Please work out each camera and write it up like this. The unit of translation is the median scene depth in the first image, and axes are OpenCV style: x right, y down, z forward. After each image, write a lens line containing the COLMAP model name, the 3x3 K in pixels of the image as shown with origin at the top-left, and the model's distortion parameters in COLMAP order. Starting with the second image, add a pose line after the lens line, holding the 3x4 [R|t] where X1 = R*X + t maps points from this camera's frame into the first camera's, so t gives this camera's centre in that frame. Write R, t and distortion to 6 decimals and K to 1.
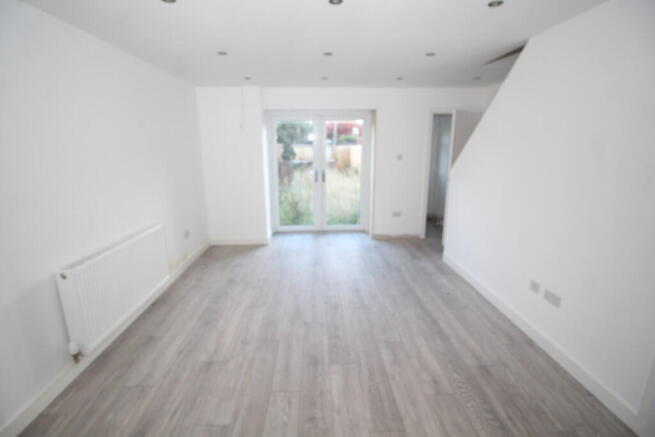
lens RADIAL K [[306.9, 0, 327.5], [0, 306.9, 218.5], [0, 0, 1]] dist [-0.000742, -0.012517]
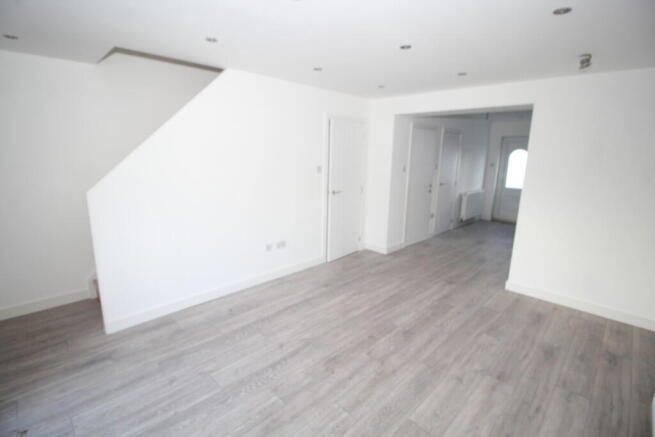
lens RADIAL K [[306.9, 0, 327.5], [0, 306.9, 218.5], [0, 0, 1]] dist [-0.000742, -0.012517]
pose [[-0.685754, -0.155720, 0.710981, -0.575689], [0.152474, 0.924434, 0.349534, -0.395932], [-0.711684, 0.348100, -0.610191, 1.678615]]
